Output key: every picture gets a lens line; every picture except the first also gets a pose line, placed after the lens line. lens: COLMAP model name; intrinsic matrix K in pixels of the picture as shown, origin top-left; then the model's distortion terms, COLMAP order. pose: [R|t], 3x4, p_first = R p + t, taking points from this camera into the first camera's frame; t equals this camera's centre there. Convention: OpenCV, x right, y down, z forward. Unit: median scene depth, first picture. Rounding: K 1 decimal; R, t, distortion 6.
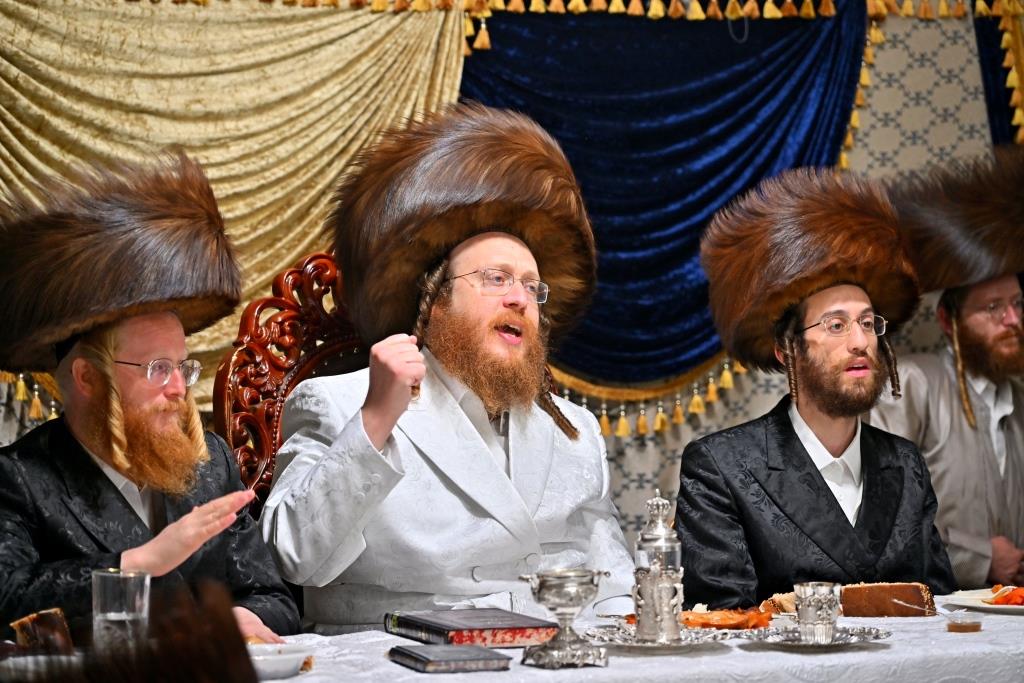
lens RADIAL K [[3419.6, 0, 512.0], [0, 3419.6, 341.5], [0, 0, 1]] dist [-0.177915, 1.773165]
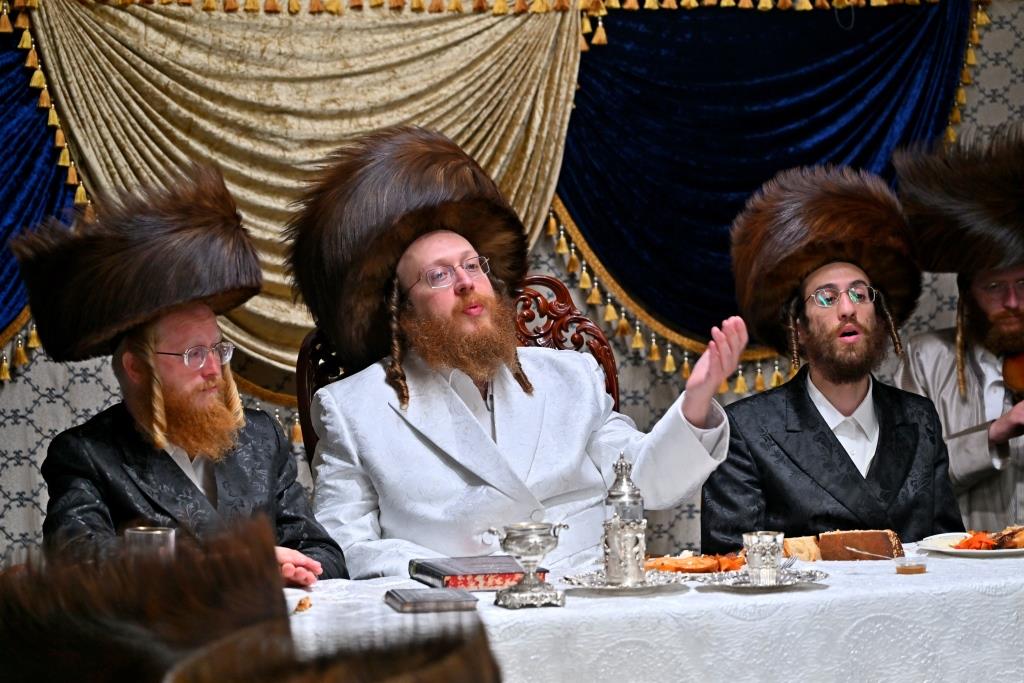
lens RADIAL K [[3419.6, 0, 512.0], [0, 3419.6, 341.5], [0, 0, 1]] dist [-0.177915, 1.773165]
pose [[0.991173, -0.014707, -0.131759, 0.111652], [0.017386, 0.999664, 0.019204, -0.011900], [0.131432, -0.021325, 0.991096, -0.103215]]
